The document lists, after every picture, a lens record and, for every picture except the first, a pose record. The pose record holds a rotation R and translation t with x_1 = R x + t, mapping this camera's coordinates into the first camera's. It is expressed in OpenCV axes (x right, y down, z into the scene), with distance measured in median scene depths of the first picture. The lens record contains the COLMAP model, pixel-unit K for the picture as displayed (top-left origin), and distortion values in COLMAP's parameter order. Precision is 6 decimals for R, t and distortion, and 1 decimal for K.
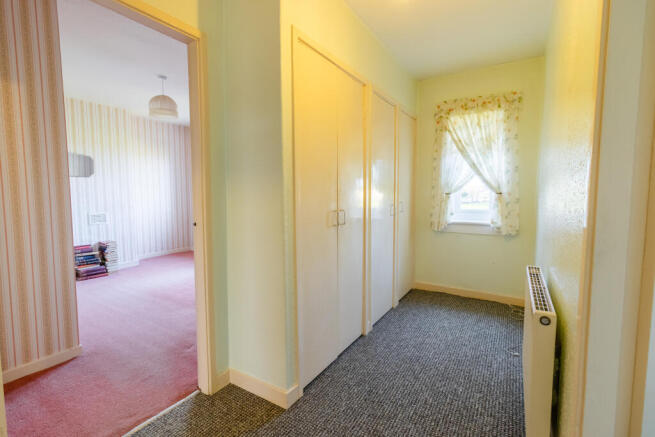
lens RADIAL K [[310.0, 0, 327.5], [0, 310.0, 218.5], [0, 0, 1]] dist [0.004808, 0.000130]
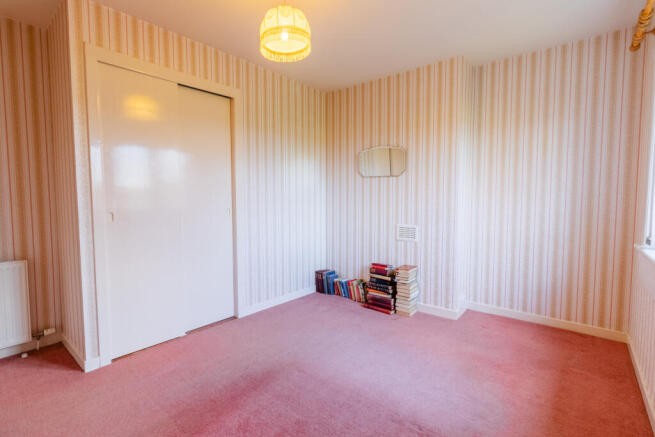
lens RADIAL K [[304.9, 0, 324.4], [0, 304.9, 215.6], [0, 0, 1]] dist [0.000842, -0.000539]
pose [[-0.161991, 0.053409, -0.985346, -0.015046], [-0.071514, 0.995273, 0.065704, -0.072521], [0.984198, 0.081109, -0.157406, 0.925138]]
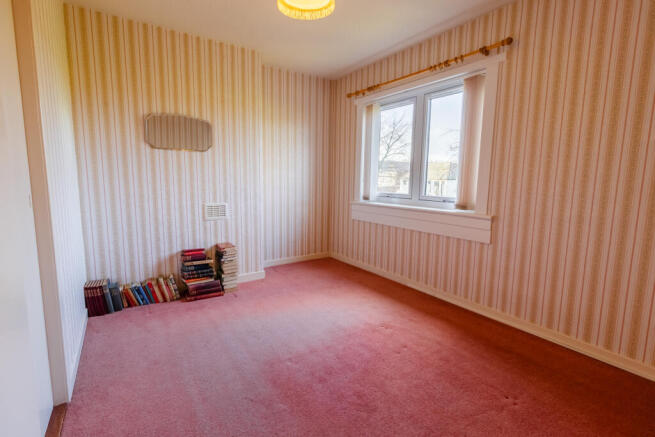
lens RADIAL K [[310.3, 0, 309.1], [0, 310.3, 218.5], [0, 0, 1]] dist [0.001144, -0.000077]
pose [[0.895801, 0.065173, -0.439651, -0.240601], [-0.042923, 0.997252, 0.060375, -0.034933], [0.442378, -0.035213, 0.896137, 0.465642]]
